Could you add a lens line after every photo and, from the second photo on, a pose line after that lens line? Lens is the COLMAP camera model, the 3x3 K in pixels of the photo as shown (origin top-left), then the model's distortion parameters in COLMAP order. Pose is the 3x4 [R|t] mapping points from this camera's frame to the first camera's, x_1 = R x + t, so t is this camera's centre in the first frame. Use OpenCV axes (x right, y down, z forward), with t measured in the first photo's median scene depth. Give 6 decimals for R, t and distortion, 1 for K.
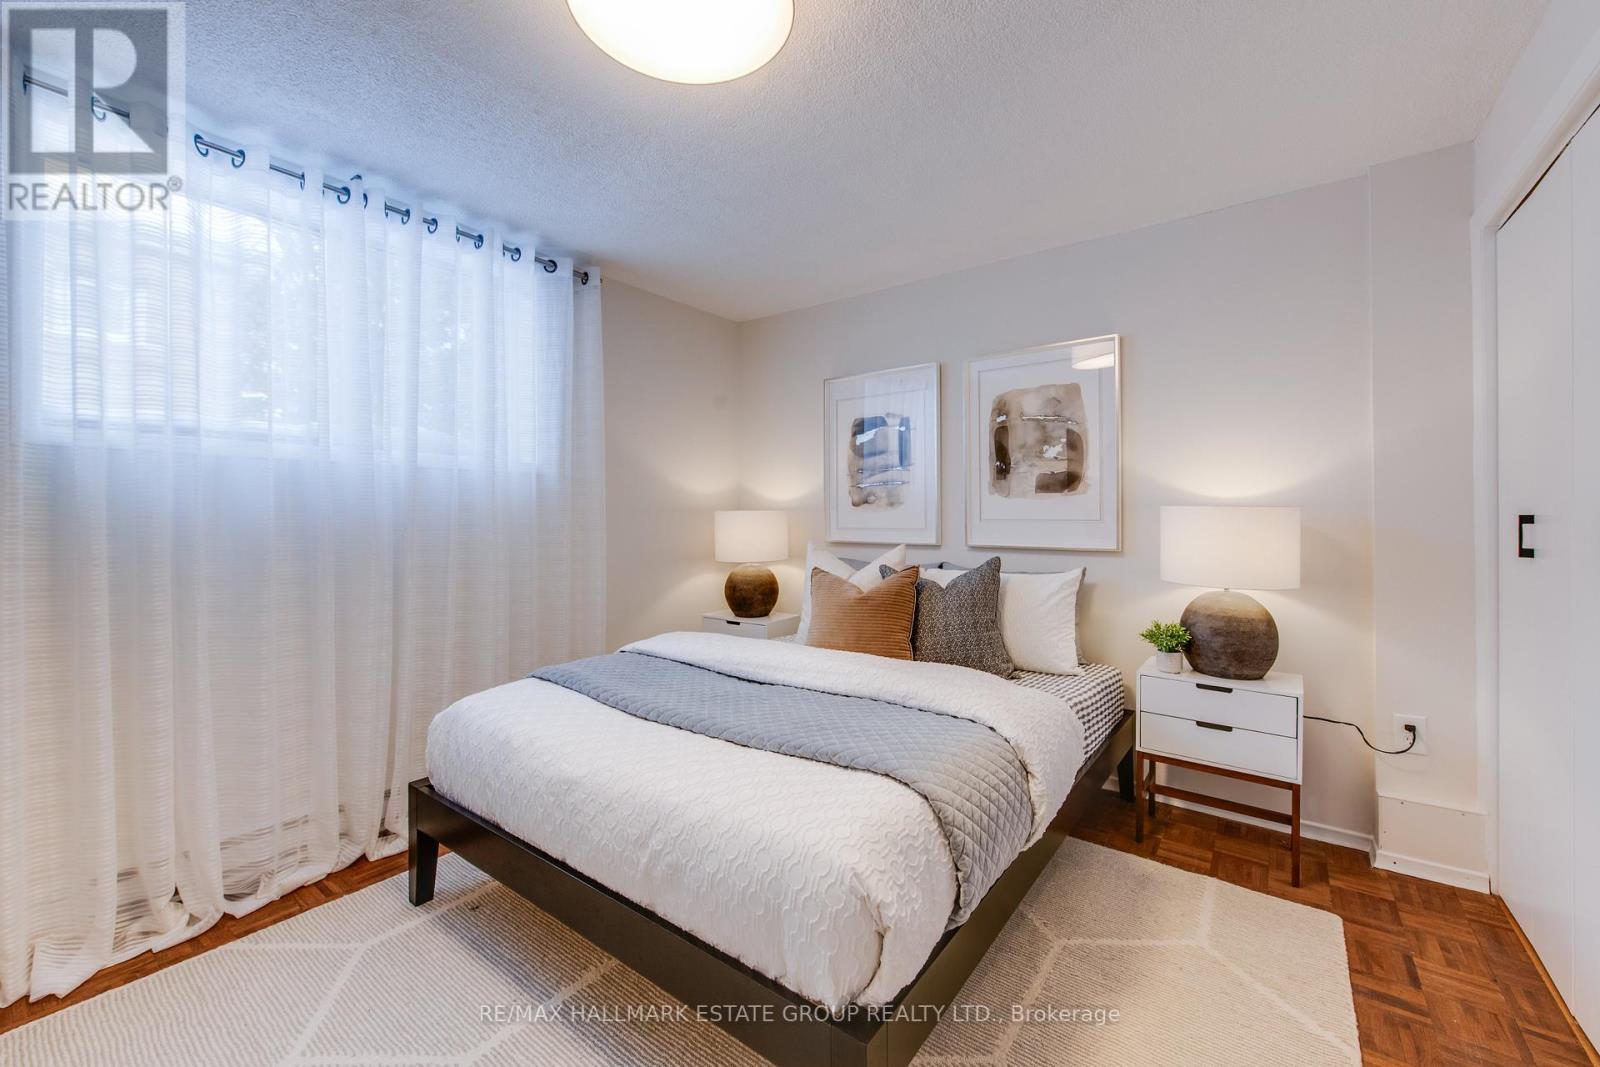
lens RADIAL K [[648.7, 0, 796.1], [0, 648.7, 521.0], [0, 0, 1]] dist [-0.000048, -0.000173]
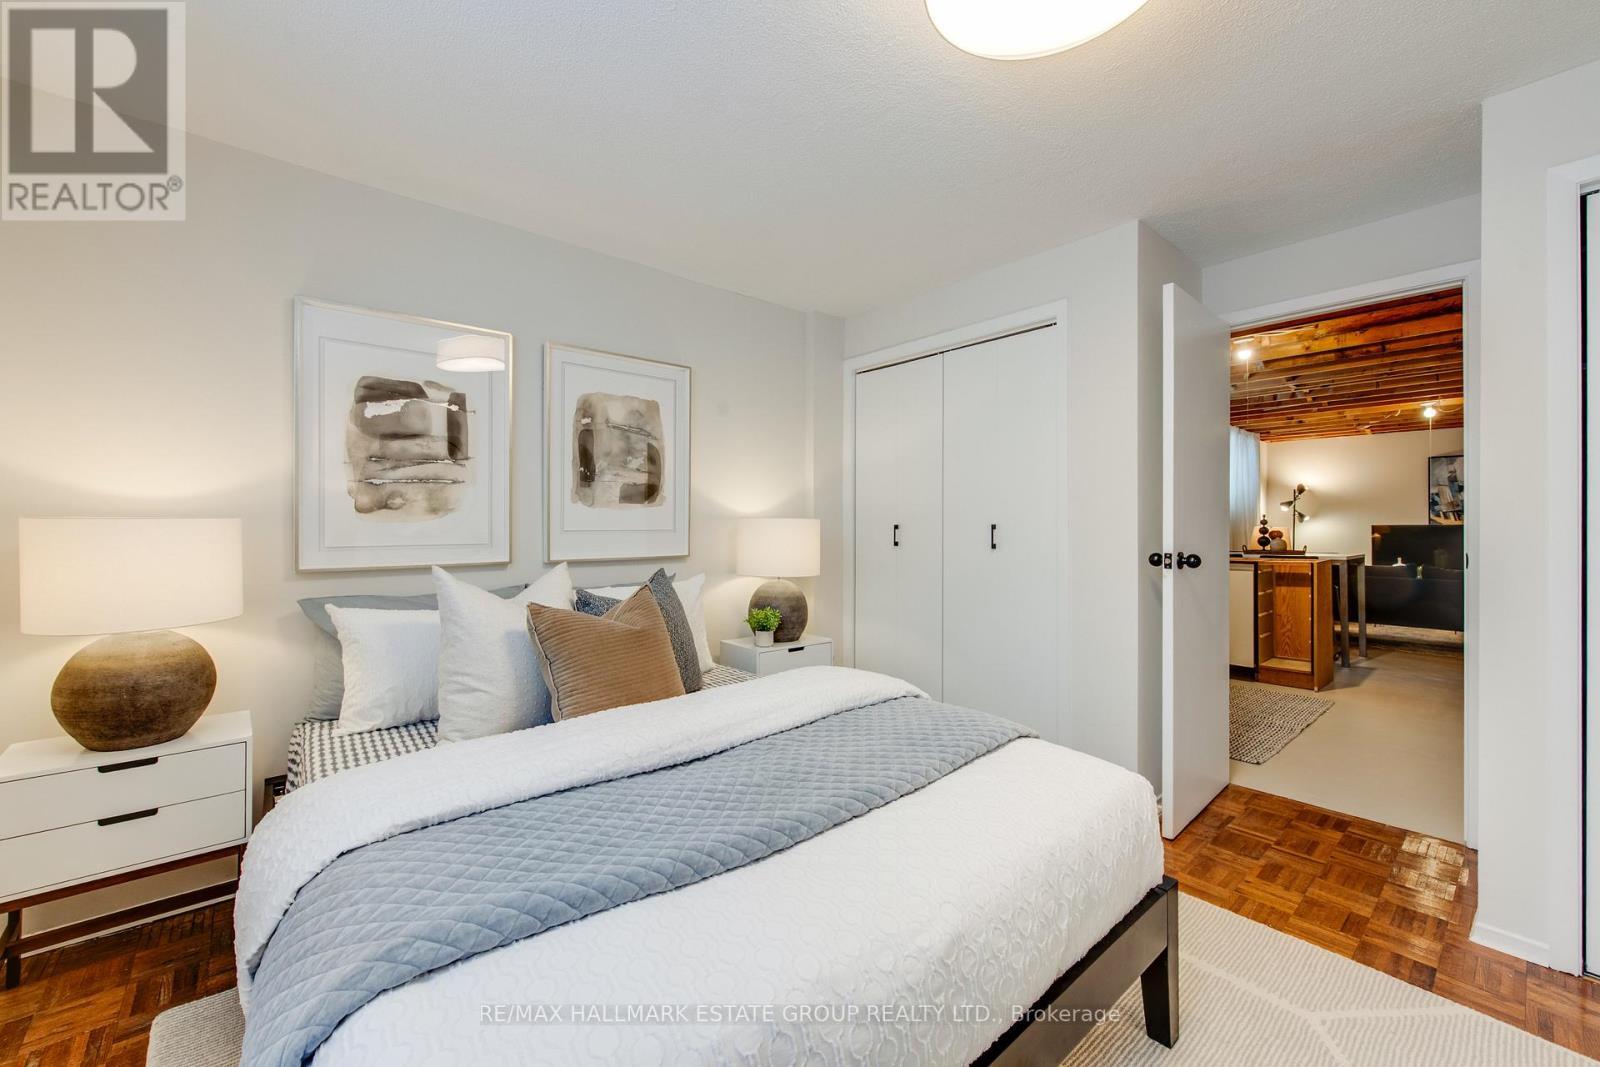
lens RADIAL K [[648.7, 0, 796.1], [0, 648.7, 521.0], [0, 0, 1]] dist [-0.000048, -0.000173]
pose [[0.197538, 0.005174, 0.980282, -0.523129], [0.011685, 0.999903, -0.007633, -0.005424], [-0.980226, 0.012963, 0.197458, 0.528119]]
